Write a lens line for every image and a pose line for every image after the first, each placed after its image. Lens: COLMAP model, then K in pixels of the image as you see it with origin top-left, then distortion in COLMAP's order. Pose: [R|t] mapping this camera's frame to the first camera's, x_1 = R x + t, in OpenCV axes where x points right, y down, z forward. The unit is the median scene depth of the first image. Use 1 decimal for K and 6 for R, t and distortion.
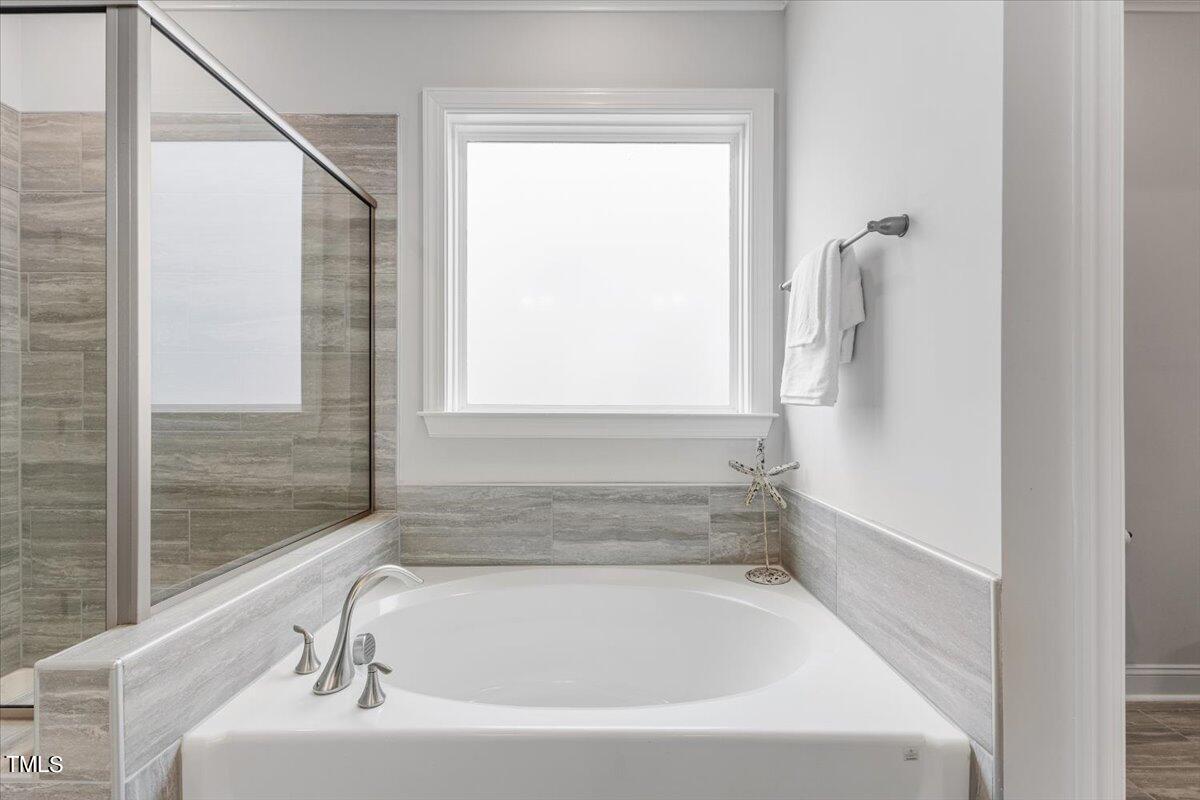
lens RADIAL K [[515.1, 0, 601.2], [0, 515.1, 399.1], [0, 0, 1]] dist [0.010486, -0.000842]
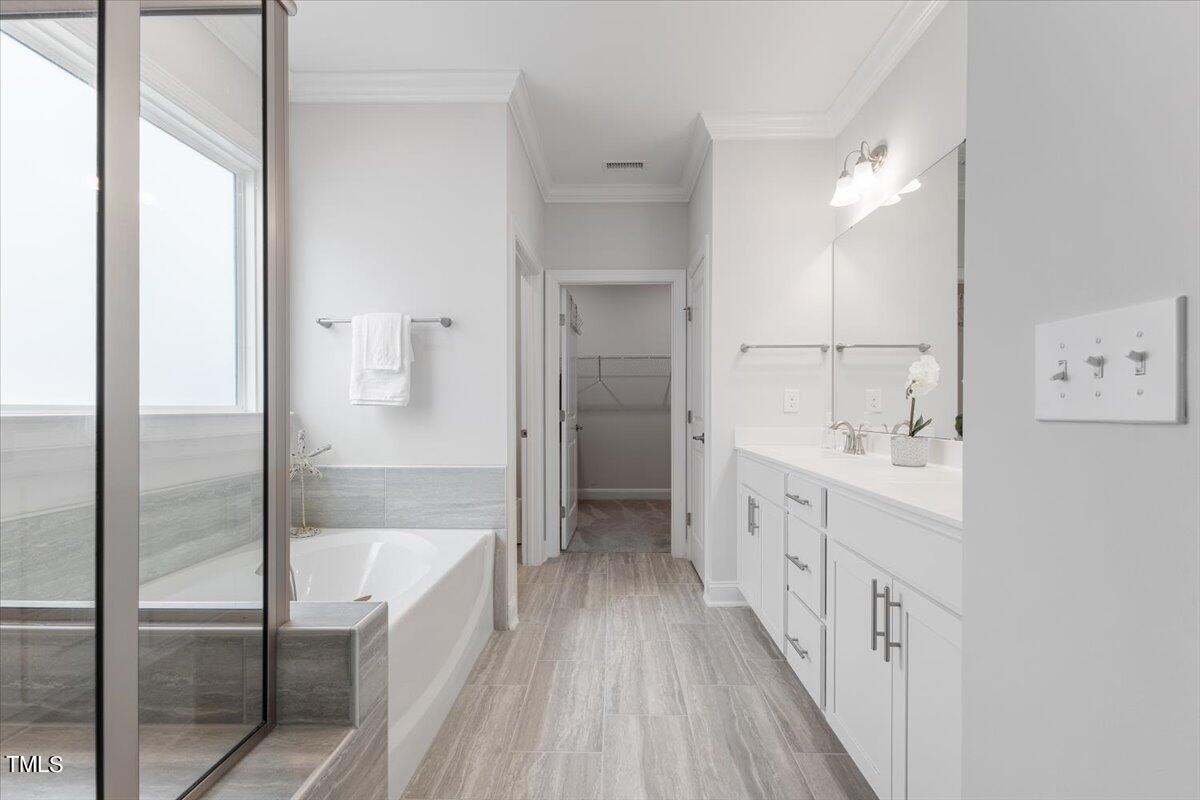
lens RADIAL K [[515.1, 0, 601.2], [0, 515.1, 399.1], [0, 0, 1]] dist [0.010486, -0.000842]
pose [[0.050315, 0.006771, 0.998710, -1.055174], [-0.012544, 0.999902, -0.006147, -0.007298], [-0.998655, -0.012218, 0.050395, 0.170624]]
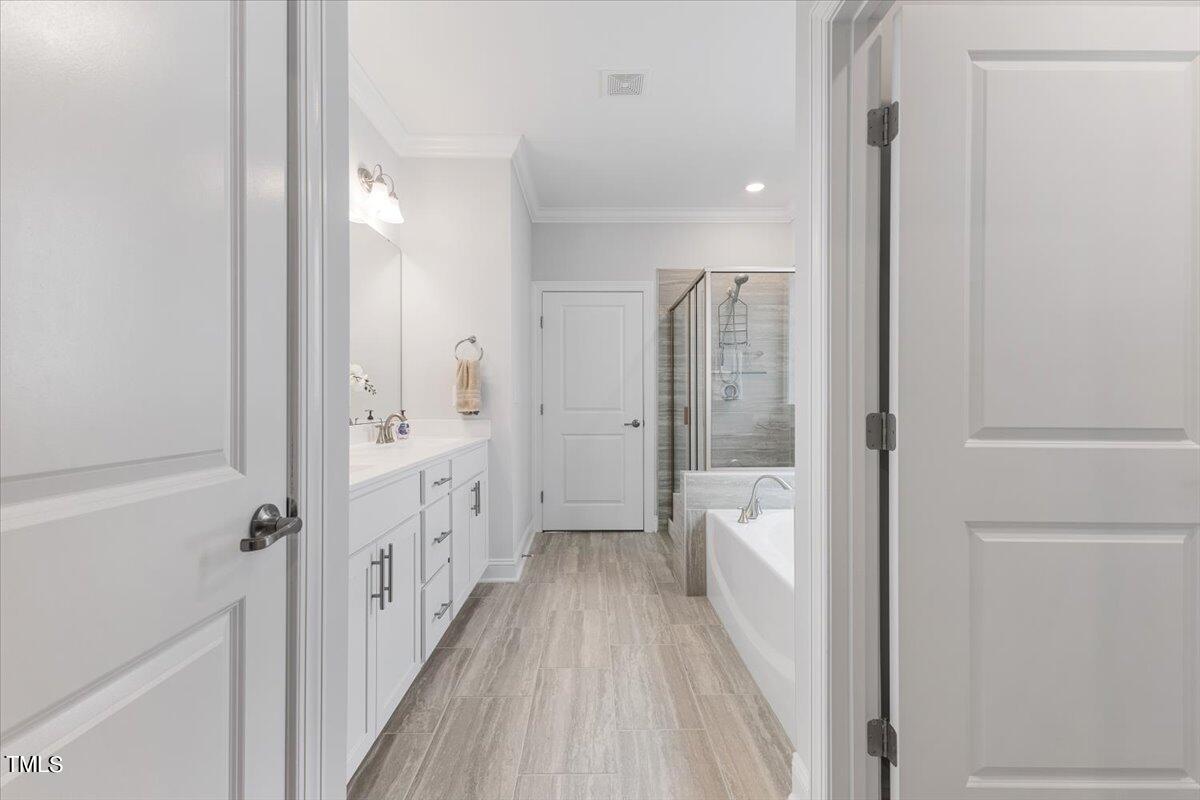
lens RADIAL K [[515.1, 0, 601.2], [0, 515.1, 399.1], [0, 0, 1]] dist [0.010486, -0.000842]
pose [[-0.004657, -0.007608, -0.999960, 1.112711], [0.014708, 0.999862, -0.007676, 0.006596], [0.999881, -0.014743, -0.004545, 0.199784]]
